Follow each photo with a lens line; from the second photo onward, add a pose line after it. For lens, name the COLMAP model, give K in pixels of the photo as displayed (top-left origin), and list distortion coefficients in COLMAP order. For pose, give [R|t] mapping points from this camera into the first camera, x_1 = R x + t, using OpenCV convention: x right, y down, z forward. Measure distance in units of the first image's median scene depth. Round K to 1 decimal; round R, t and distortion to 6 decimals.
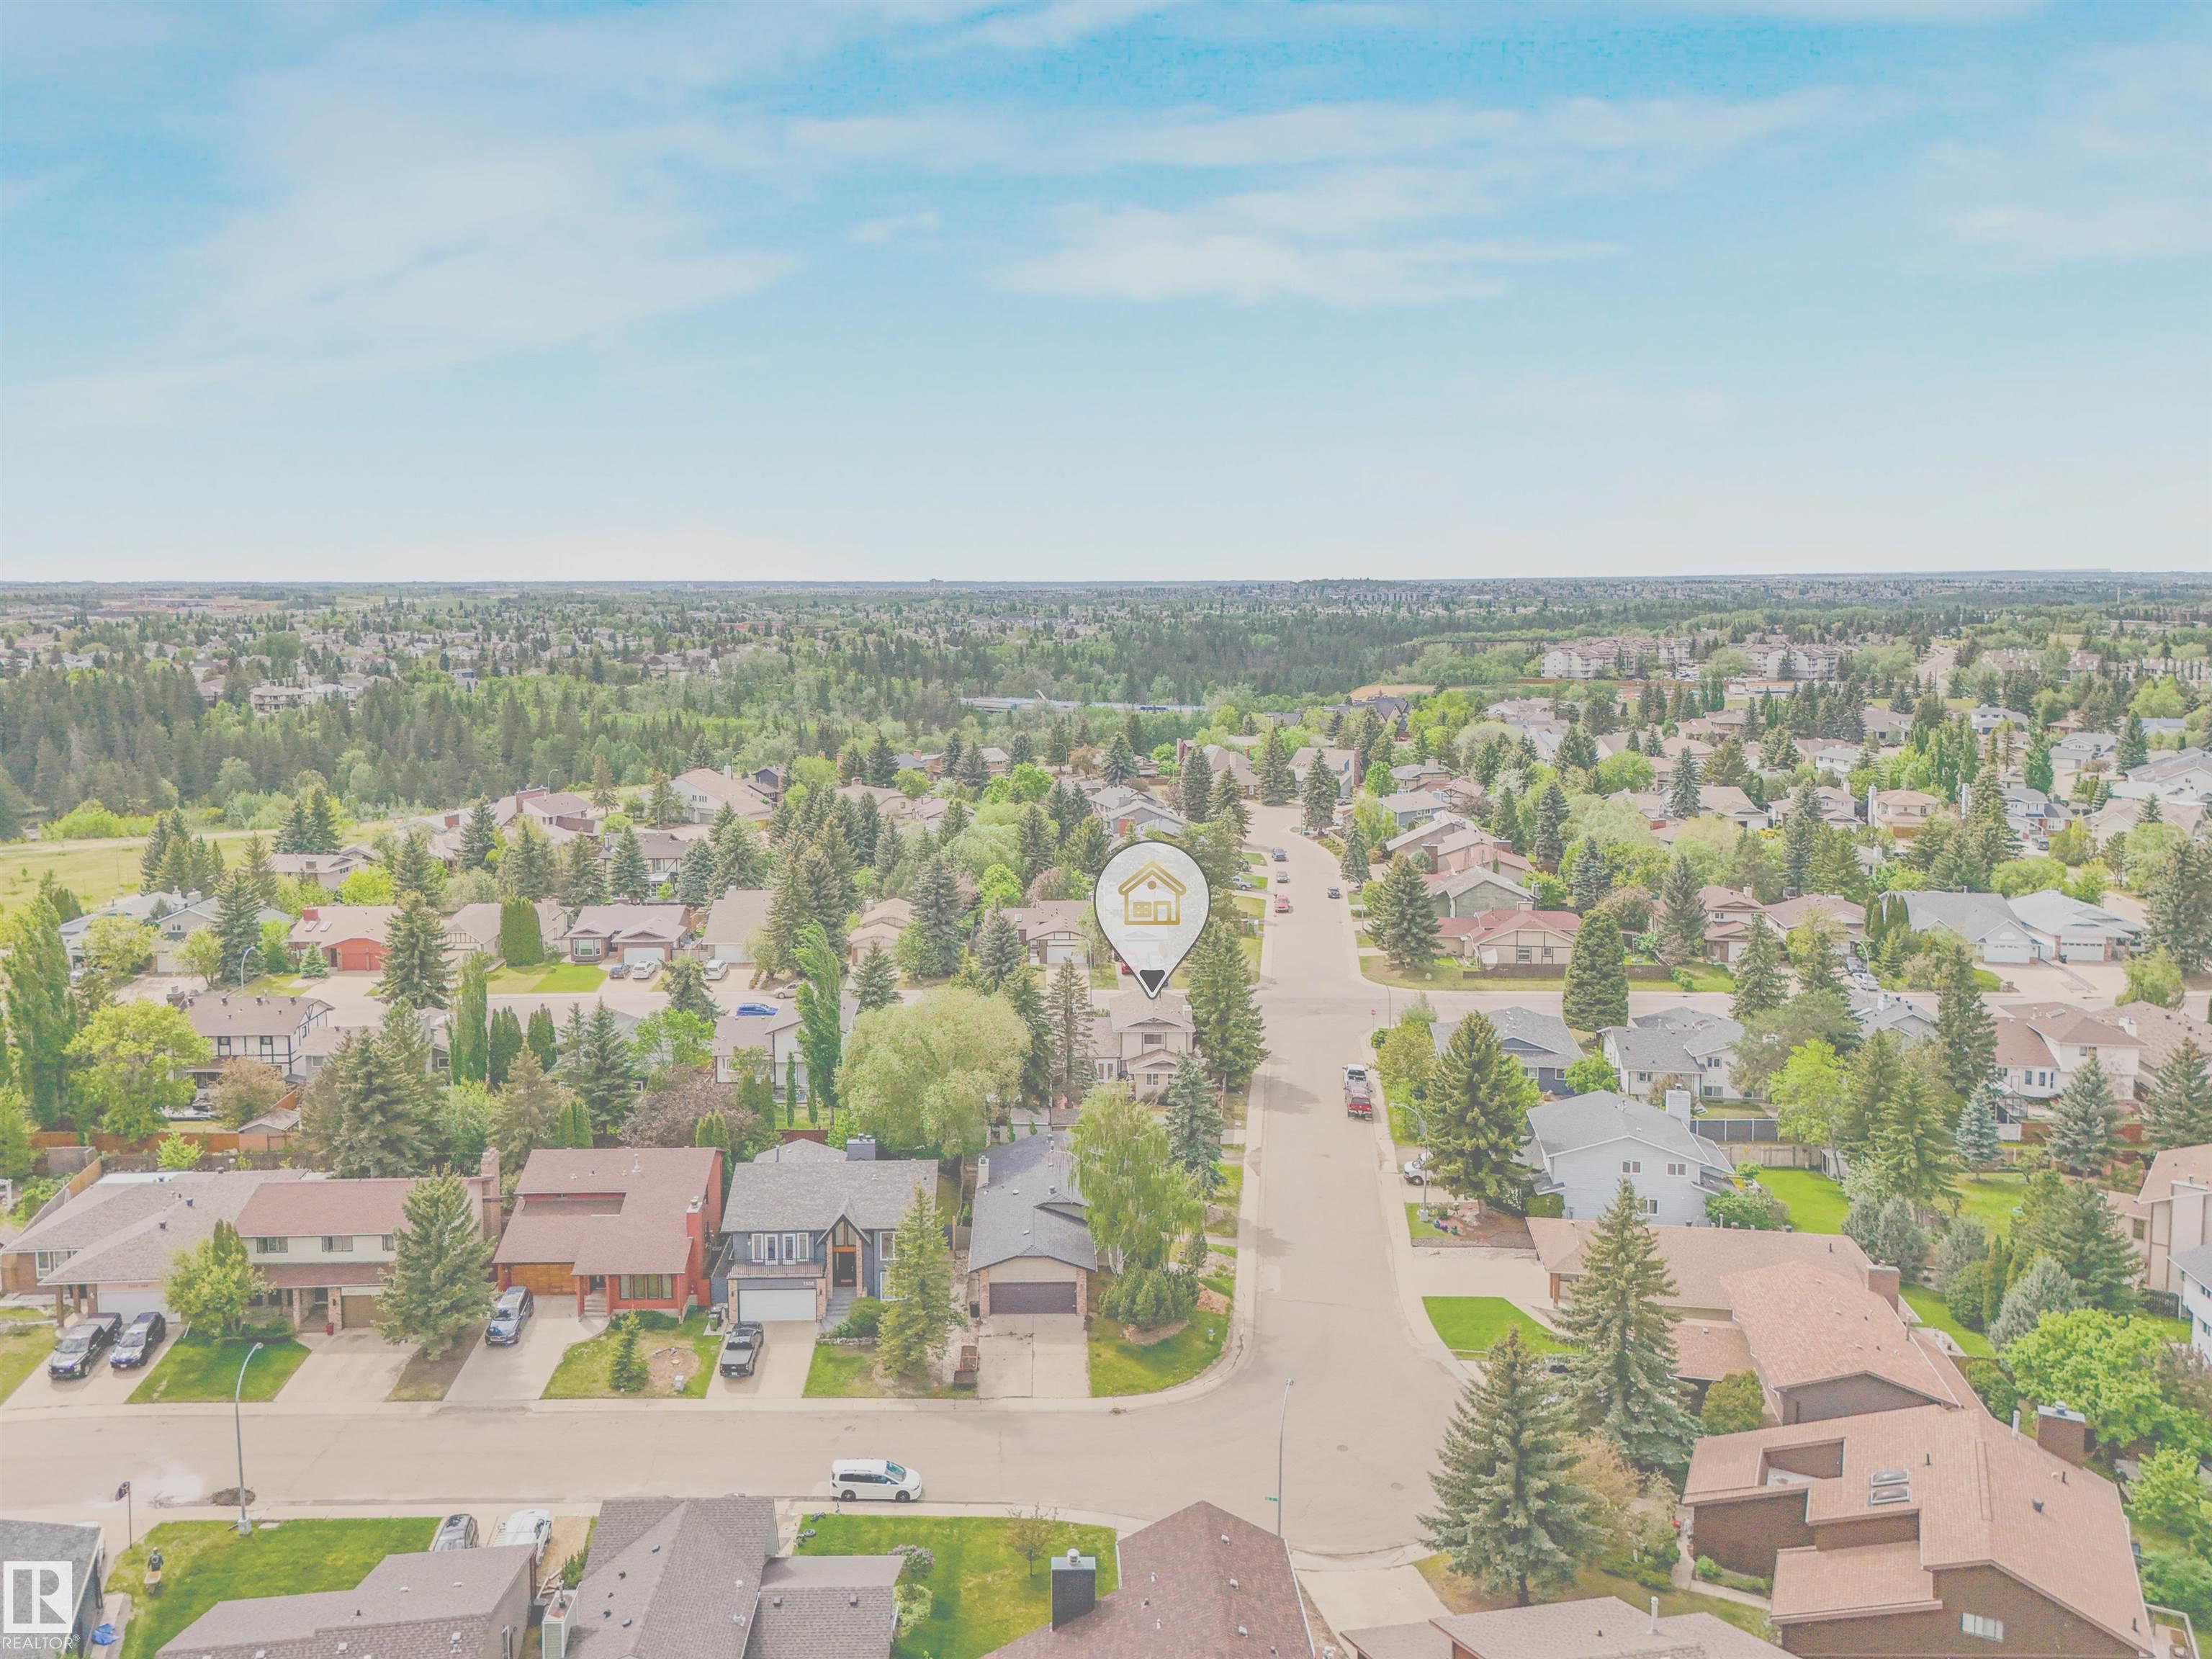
lens RADIAL K [[1544.9, 0, 1106.0], [0, 1544.9, 829.5], [0, 0, 1]] dist [0.001628, 0.000906]
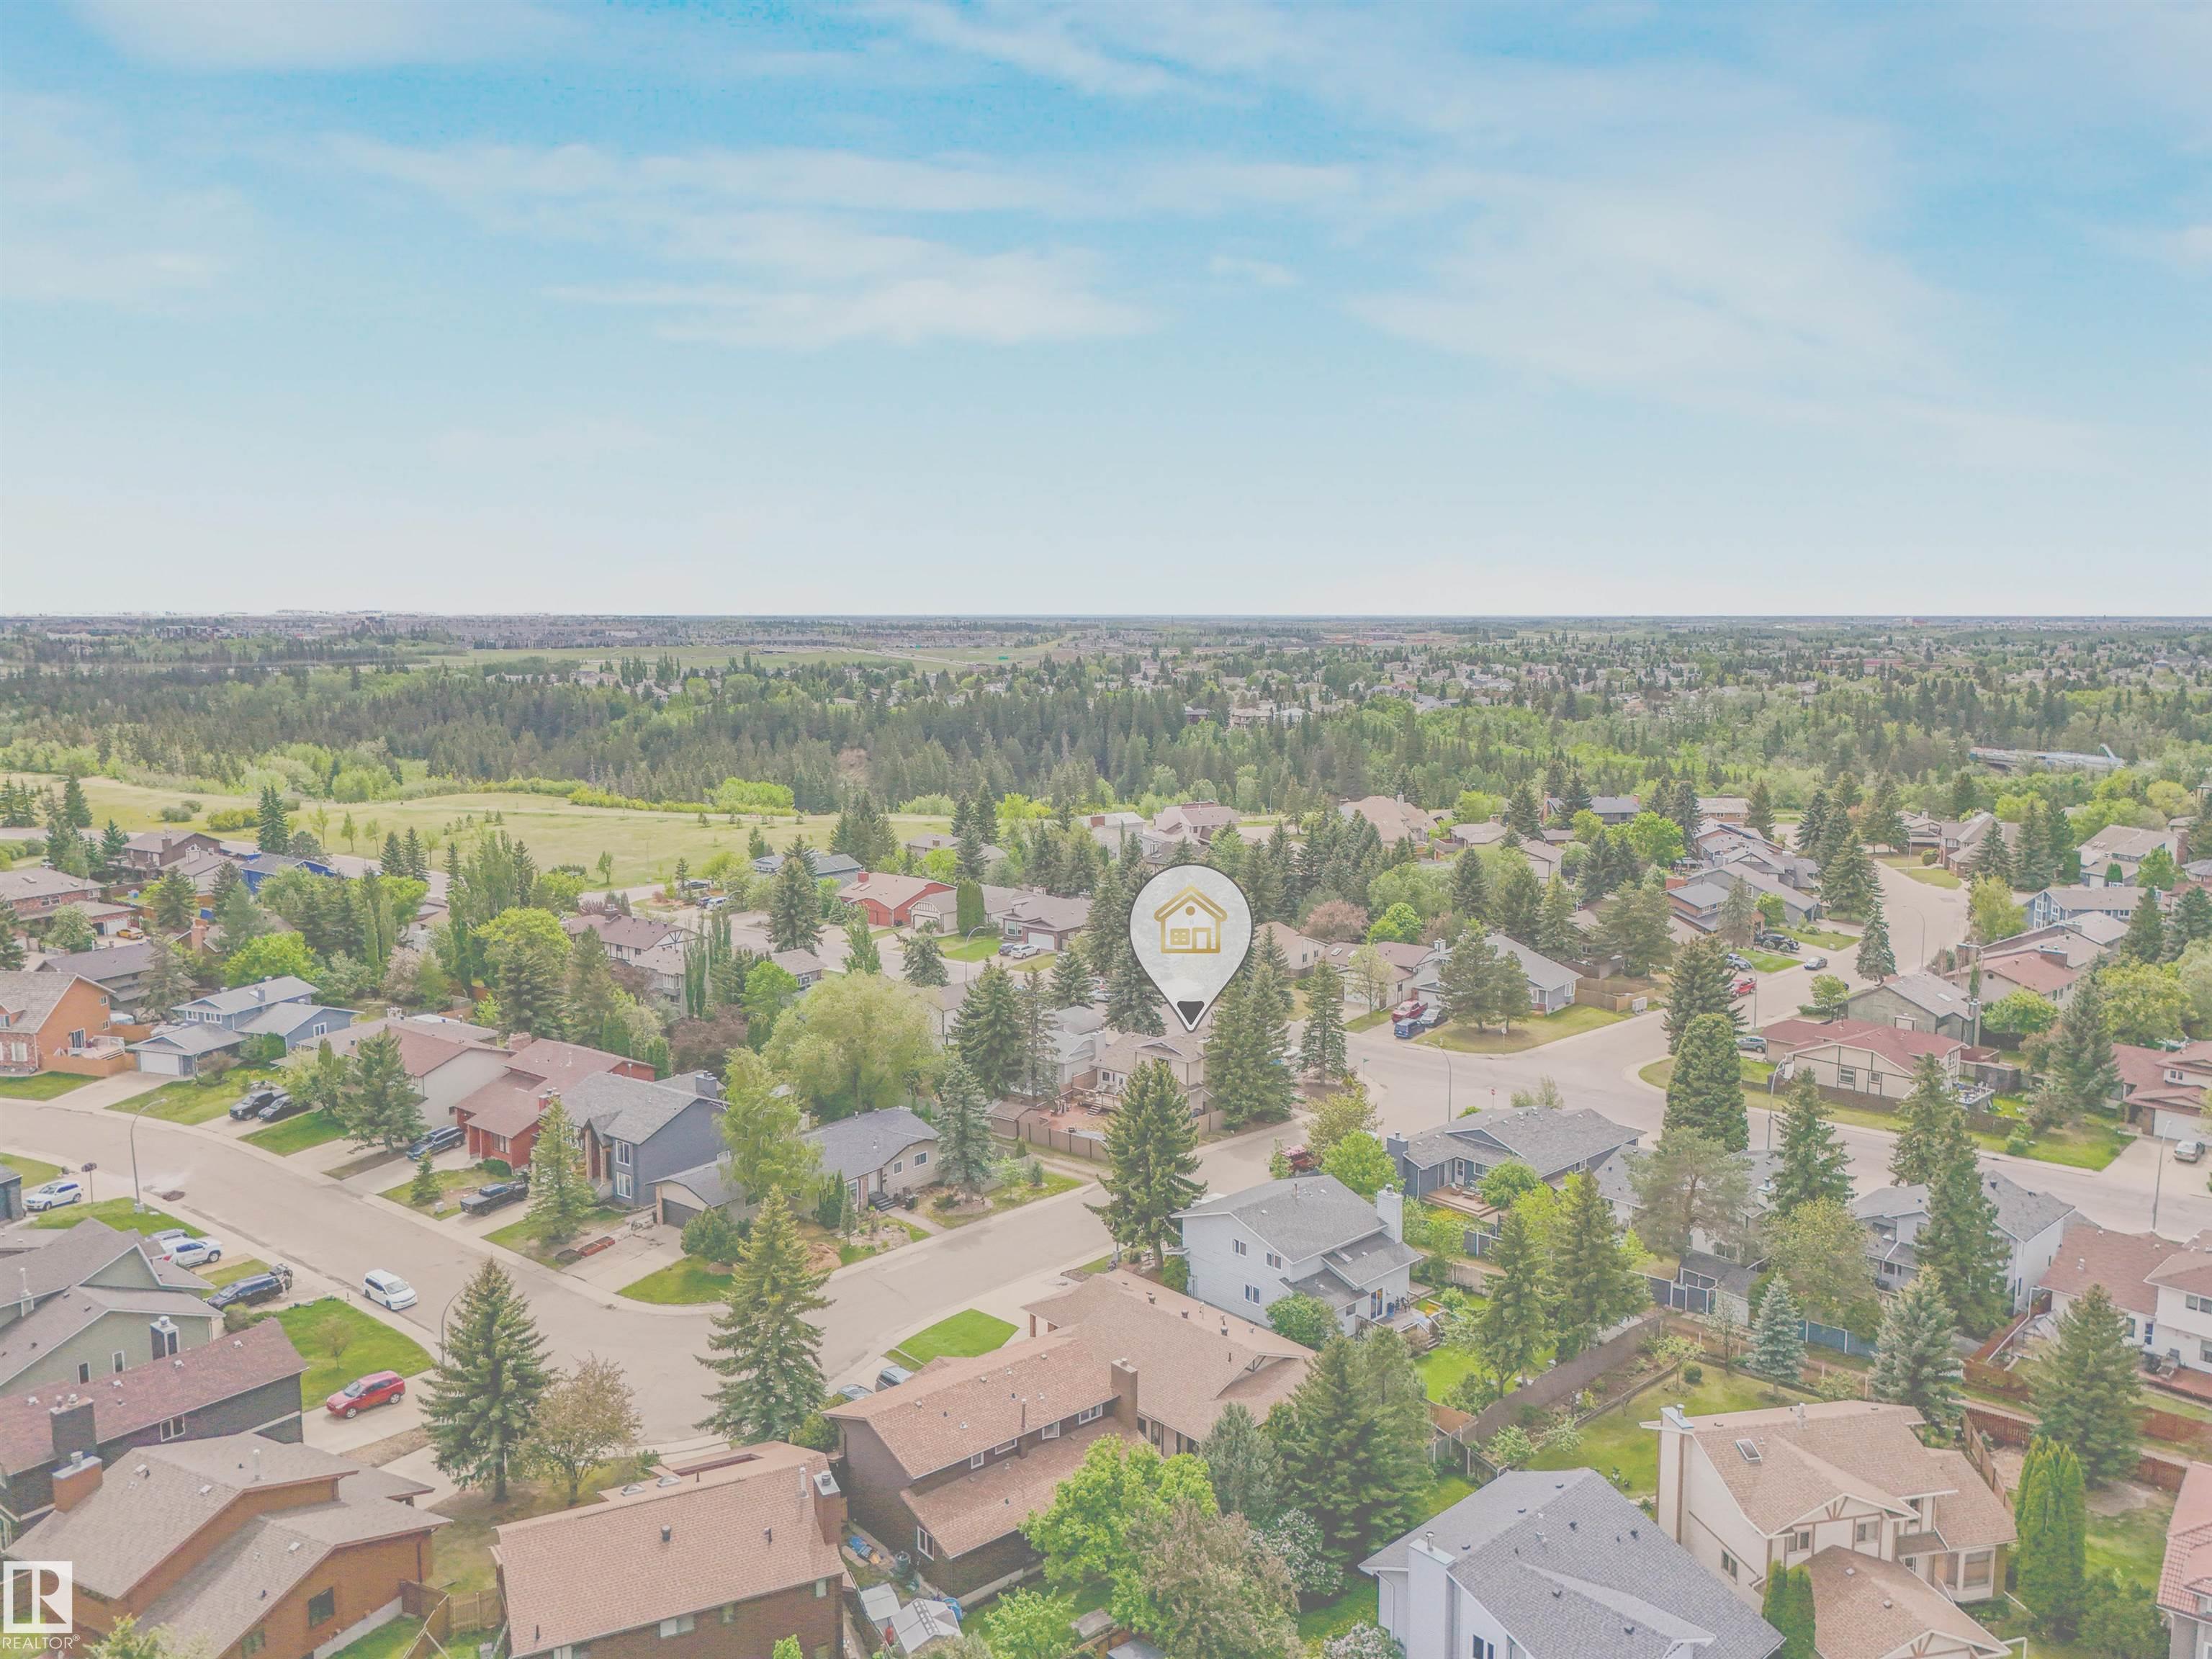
lens RADIAL K [[1587.9, 0, 1106.0], [0, 1587.9, 829.5], [0, 0, 1]] dist [-0.005770, -0.001628]
pose [[0.823967, 0.100145, -0.557719, 0.815429], [-0.109045, 0.993885, 0.017361, -0.041904], [0.556047, 0.046512, 0.829849, 0.161490]]
